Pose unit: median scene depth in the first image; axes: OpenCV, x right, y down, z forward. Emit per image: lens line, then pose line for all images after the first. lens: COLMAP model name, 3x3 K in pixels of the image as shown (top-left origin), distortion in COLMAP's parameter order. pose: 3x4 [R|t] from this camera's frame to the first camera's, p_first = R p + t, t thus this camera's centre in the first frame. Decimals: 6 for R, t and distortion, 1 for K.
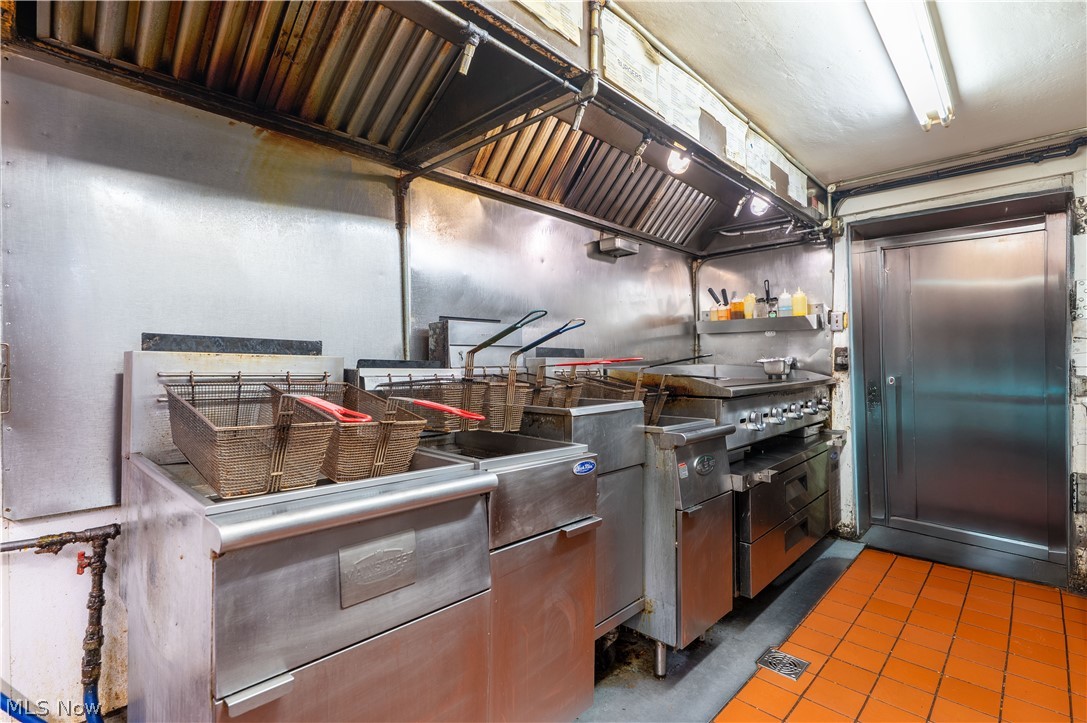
lens RADIAL K [[509.8, 0, 551.3], [0, 509.8, 361.9], [0, 0, 1]] dist [-0.001625, -0.000410]
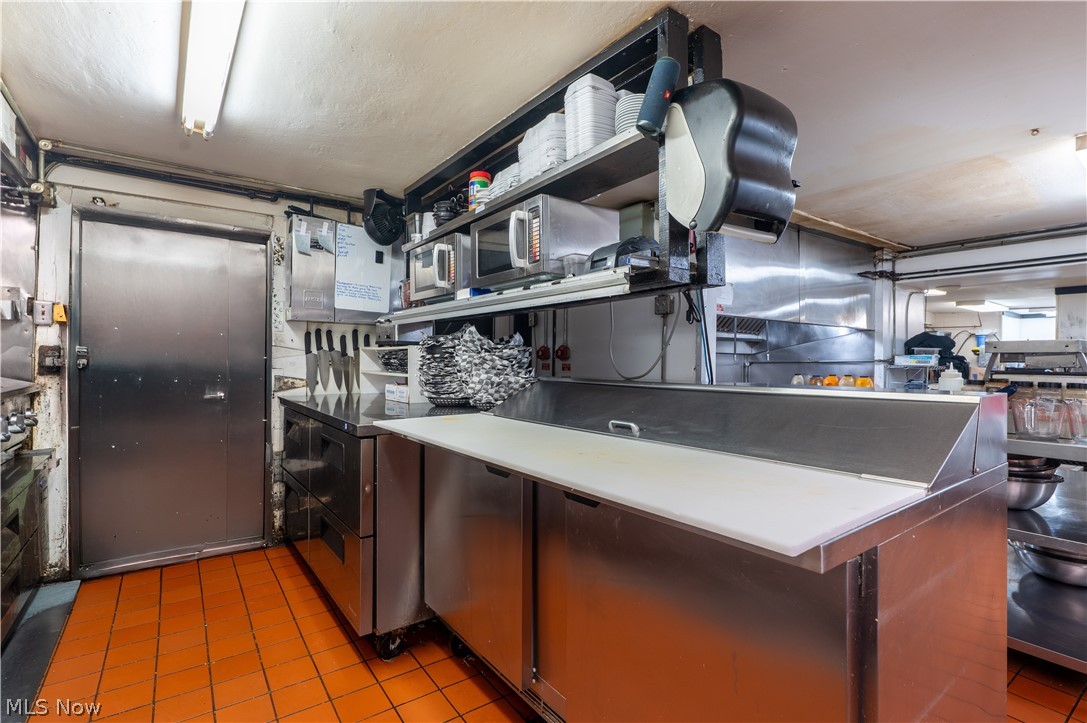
lens RADIAL K [[509.8, 0, 551.6], [0, 509.8, 362.2], [0, 0, 1]] dist [-0.001625, -0.000410]
pose [[0.153774, 0.006367, 0.988086, -0.106977], [-0.003994, 0.999975, -0.005822, -0.000963], [-0.988098, -0.003051, 0.153795, 0.097774]]
